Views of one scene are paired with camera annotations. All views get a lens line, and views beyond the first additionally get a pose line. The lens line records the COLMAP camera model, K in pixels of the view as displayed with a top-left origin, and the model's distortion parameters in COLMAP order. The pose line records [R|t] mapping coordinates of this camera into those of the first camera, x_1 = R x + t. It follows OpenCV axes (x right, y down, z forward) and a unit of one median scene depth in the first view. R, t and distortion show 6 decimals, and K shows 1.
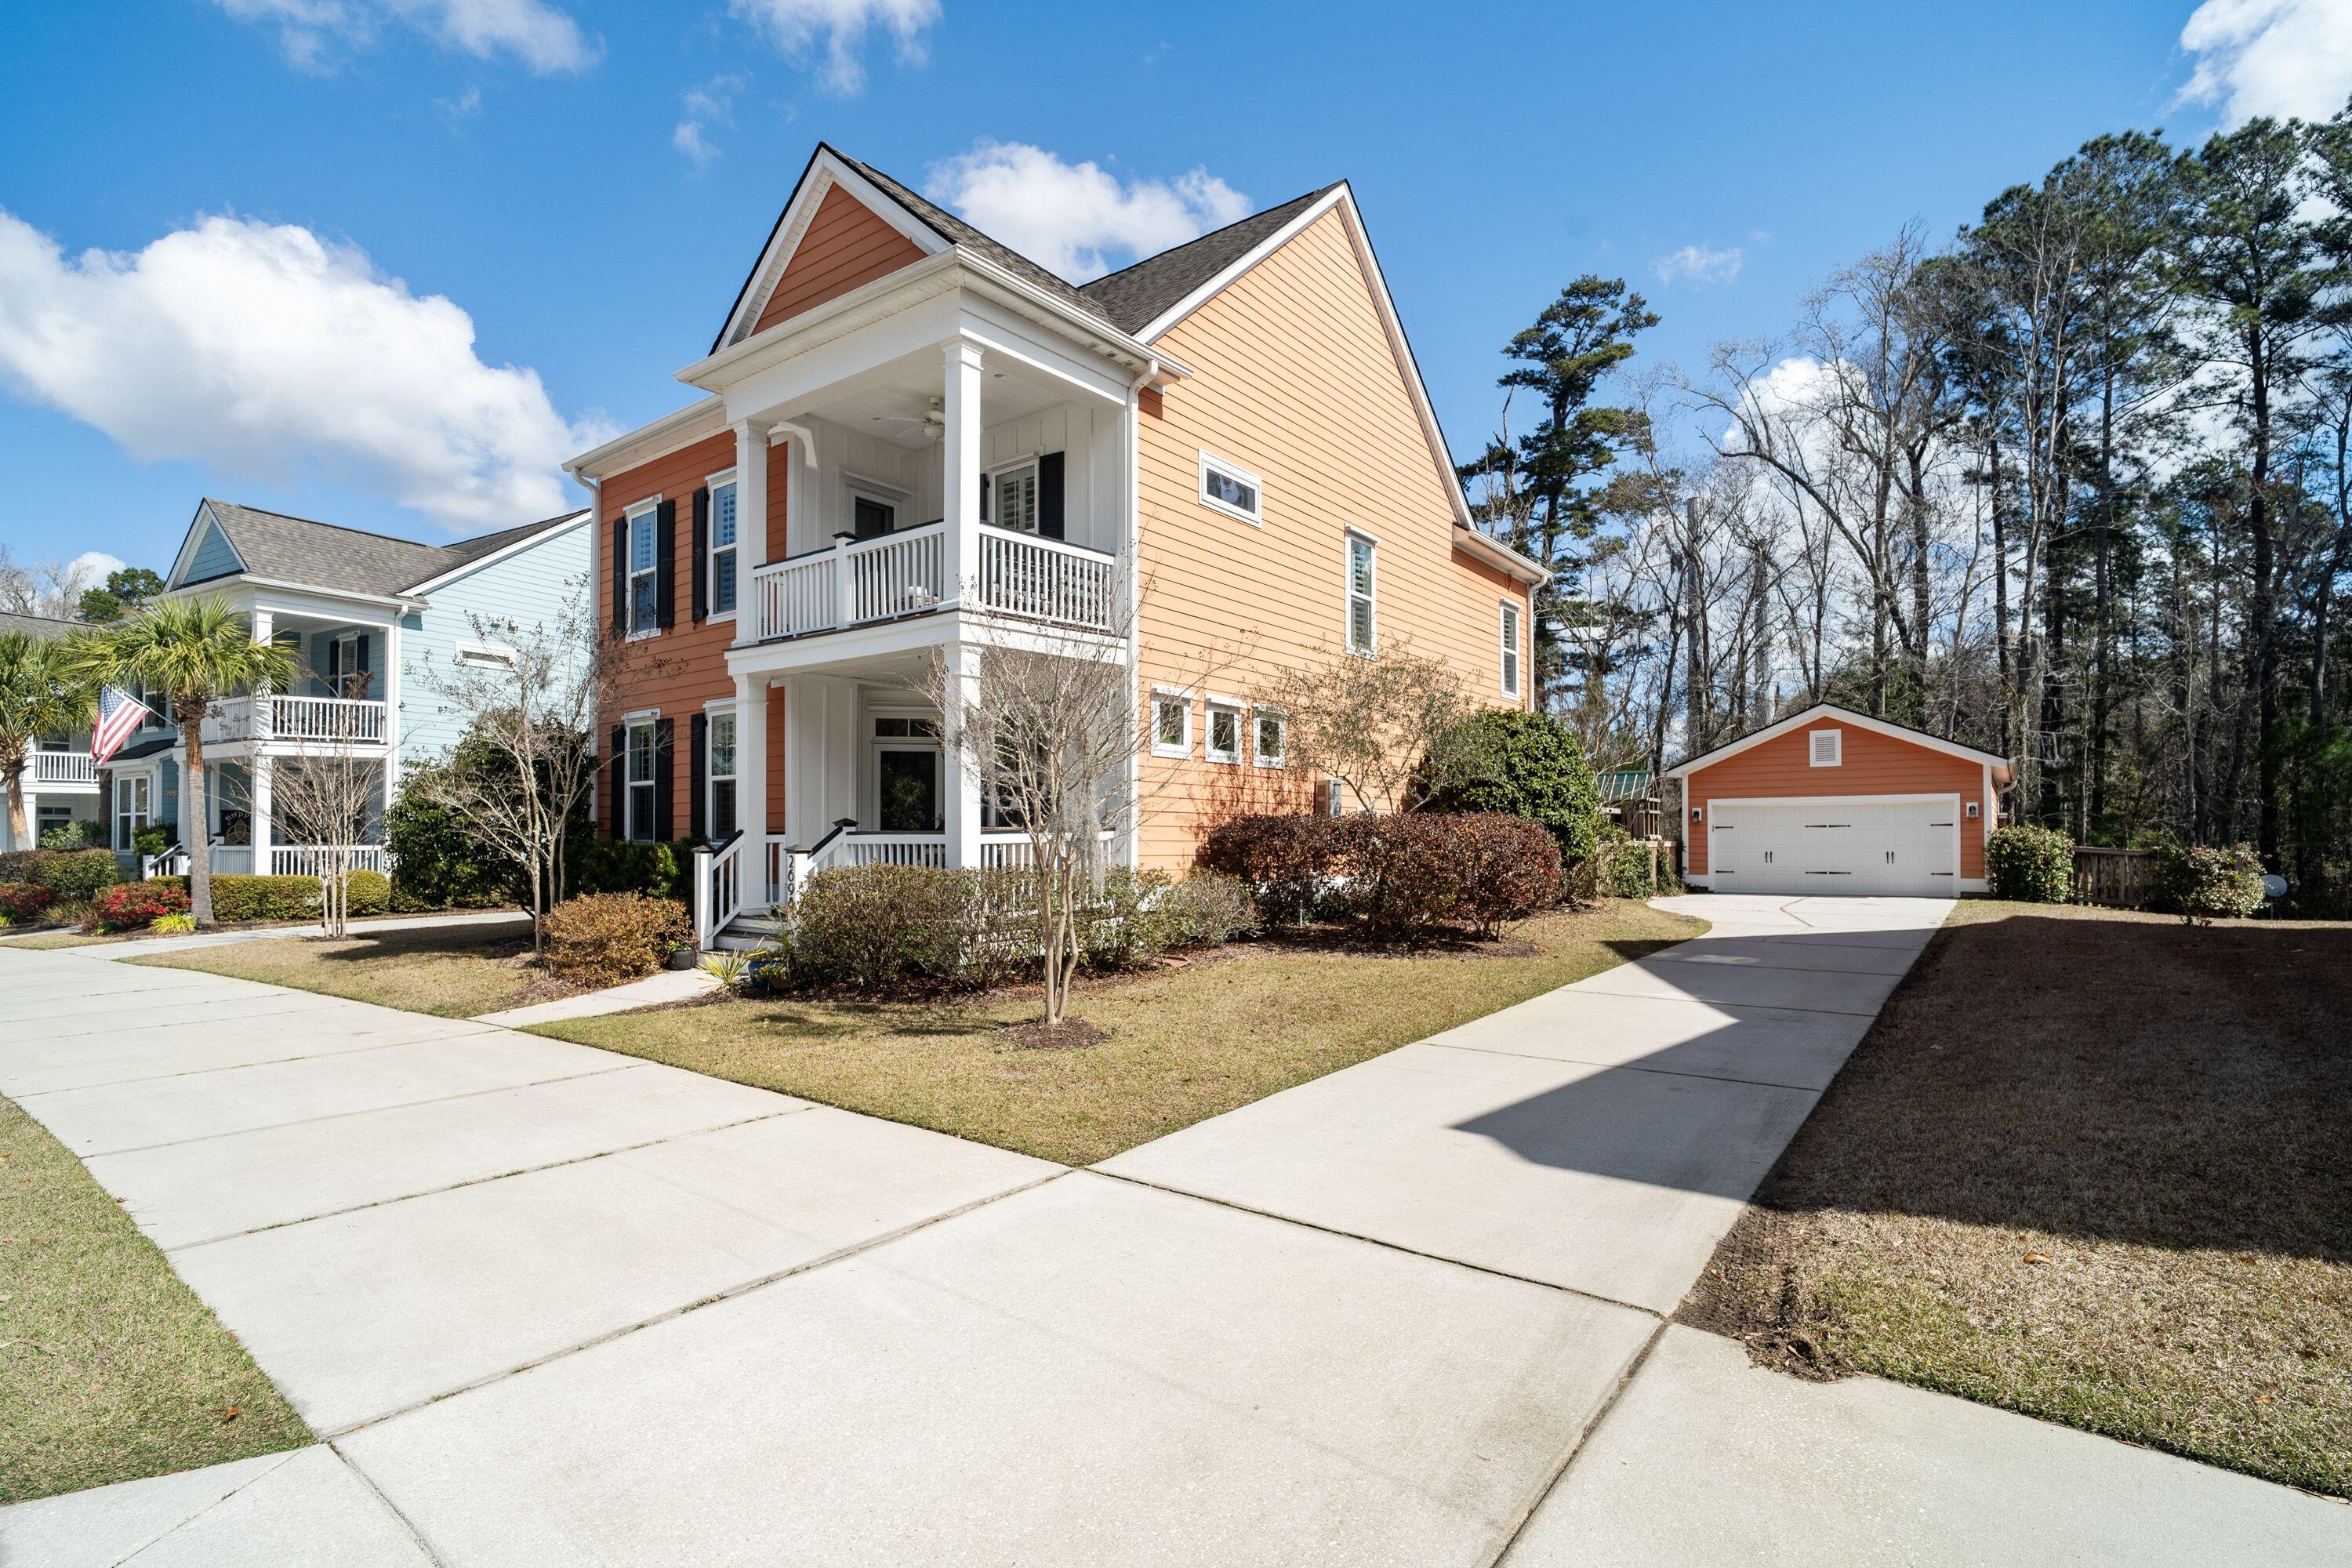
lens RADIAL K [[1108.0, 0, 1181.3], [0, 1108.0, 834.0], [0, 0, 1]] dist [-0.020334, 0.010867]
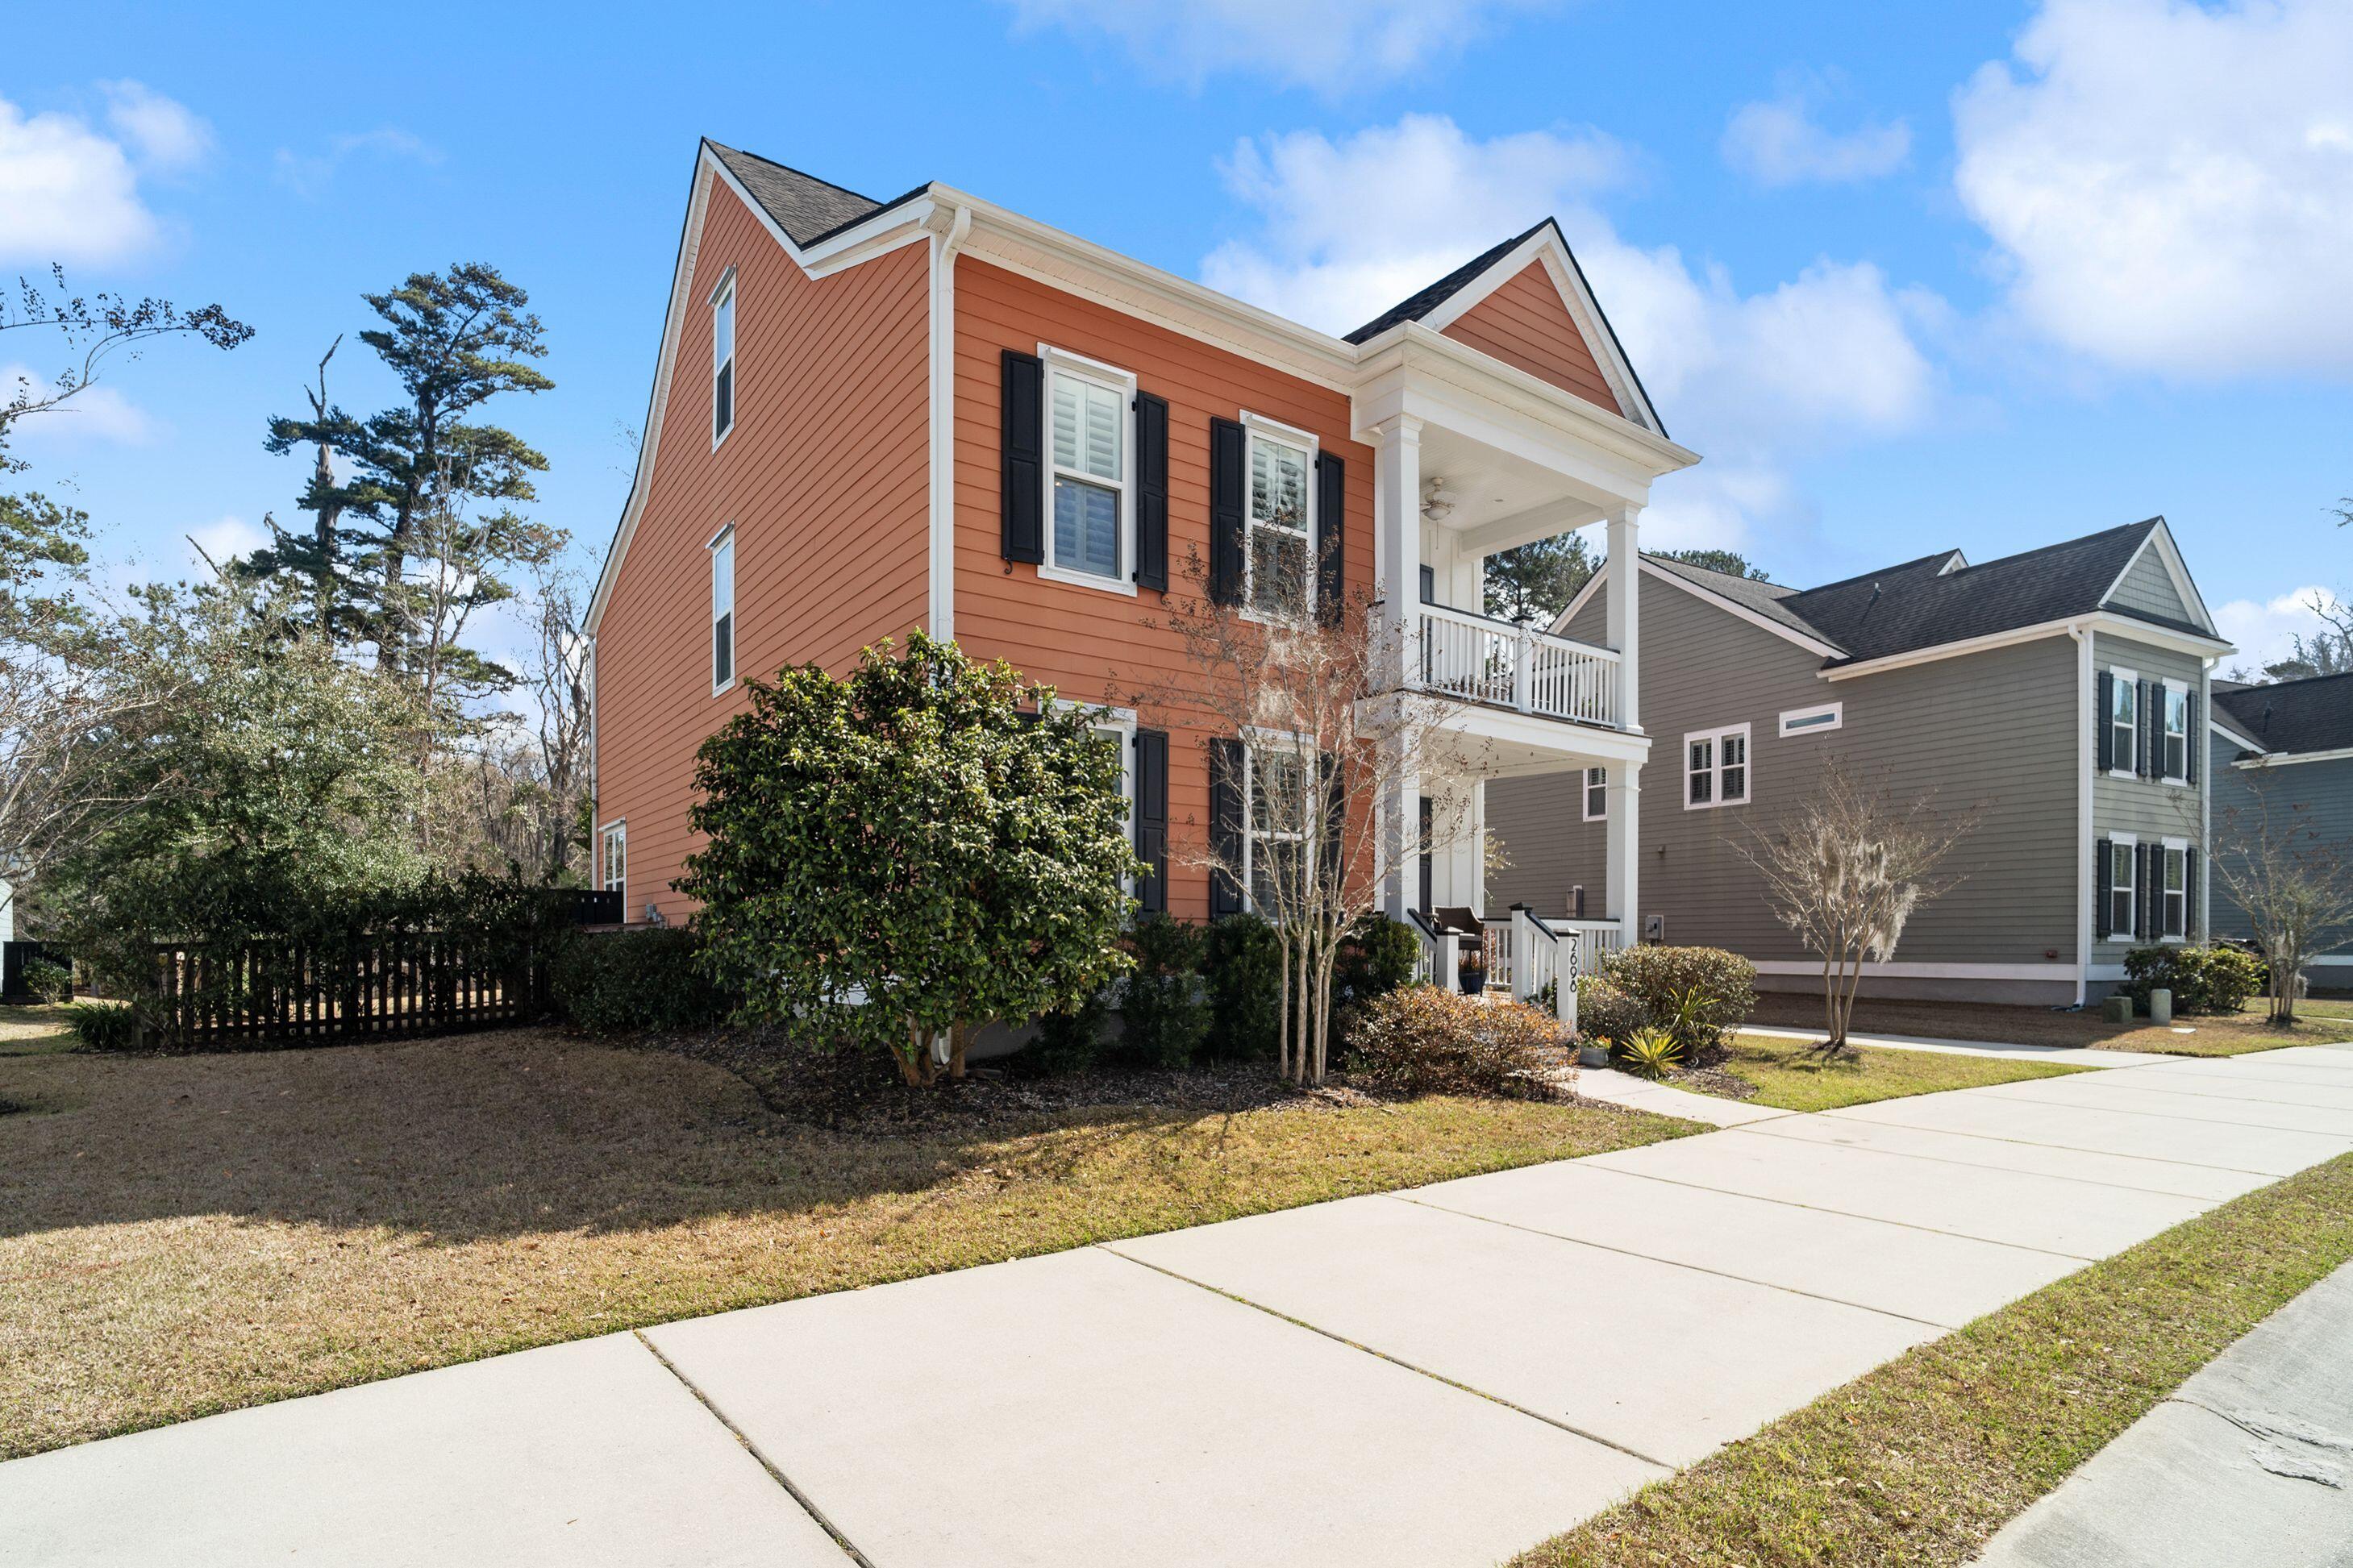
lens RADIAL K [[1187.8, 0, 1160.9], [0, 1187.8, 943.4], [0, 0, 1]] dist [-0.006660, -0.000571]
pose [[0.316798, 0.005381, 0.948478, -0.989297], [-0.011925, 0.999927, -0.001689, 0.019040], [-0.948418, -0.010776, 0.316840, 0.676192]]
